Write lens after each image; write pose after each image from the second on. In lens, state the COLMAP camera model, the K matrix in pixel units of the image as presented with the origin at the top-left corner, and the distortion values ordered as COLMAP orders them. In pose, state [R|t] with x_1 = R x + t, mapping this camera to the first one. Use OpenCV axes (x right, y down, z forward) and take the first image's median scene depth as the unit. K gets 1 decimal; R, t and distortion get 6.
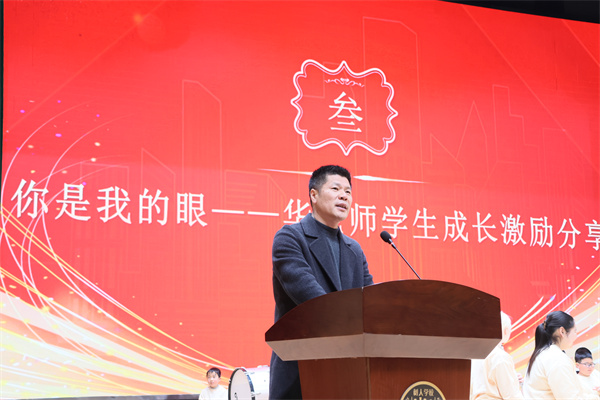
lens RADIAL K [[985.6, 0, 297.4], [0, 985.6, 196.3], [0, 0, 1]] dist [0.221379, 0.000000]
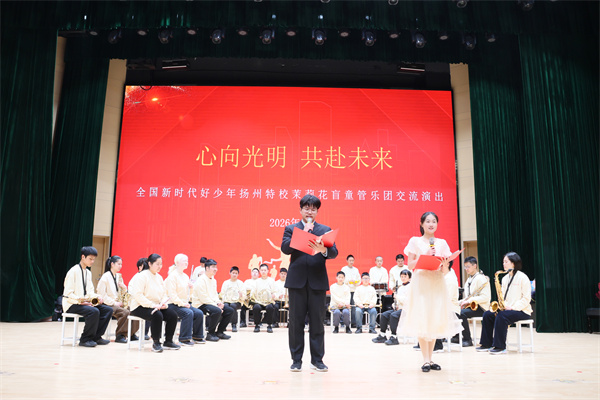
lens RADIAL K [[488.4, 0, 298.8], [0, 488.4, 204.5], [0, 0, 1]] dist [-0.104672, 0.018901]
pose [[0.916235, -0.046856, -0.397891, 0.504320], [0.051227, 0.998687, 0.000357, 0.023402], [0.397352, -0.020710, 0.917433, 0.141582]]
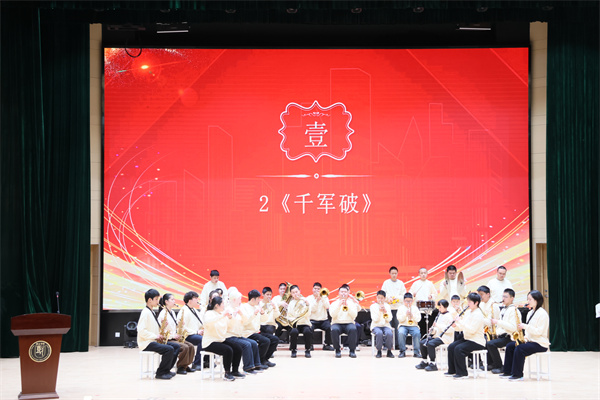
lens RADIAL K [[1105.2, 0, 296.0], [0, 1105.2, 202.4], [0, 0, 1]] dist [0.291427, 0.000000]
pose [[0.915639, -0.004772, -0.401973, 0.819594], [0.067022, 0.987747, 0.140941, -0.257502], [0.396375, -0.155992, 0.904739, -0.702583]]
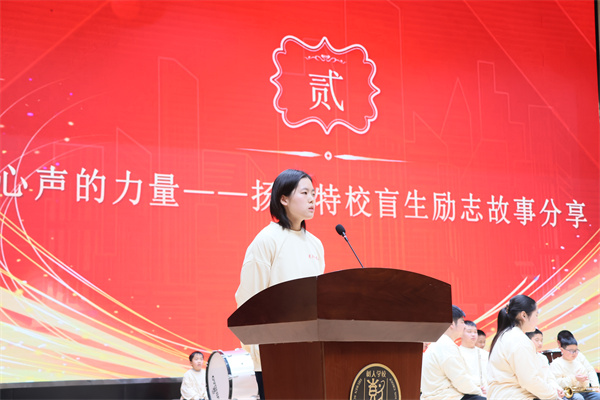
lens RADIAL K [[1034.0, 0, 299.8], [0, 1034.0, 198.8], [0, 0, 1]] dist [0.254529, 0.000000]
pose [[0.999911, -0.002281, 0.013165, 0.009749], [0.001922, 0.999628, 0.027214, -0.006122], [-0.013222, -0.027186, 0.999543, -0.031757]]
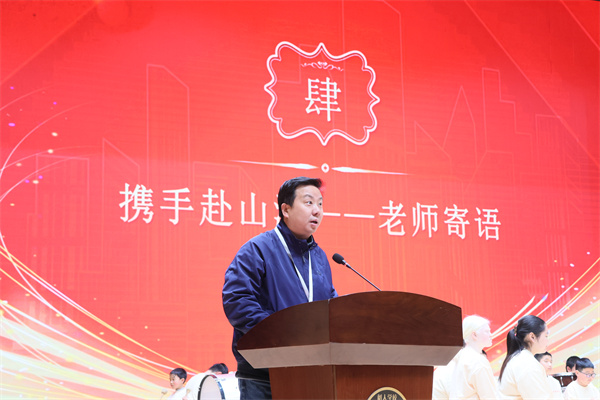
lens RADIAL K [[1117.7, 0, 298.9], [0, 1117.7, 198.9], [0, 0, 1]] dist [0.293106, 0.000000]
pose [[0.999735, -0.000916, 0.022989, 0.001745], [0.000504, 0.999839, 0.017927, -0.011127], [-0.023002, -0.017911, 0.999575, -0.059944]]
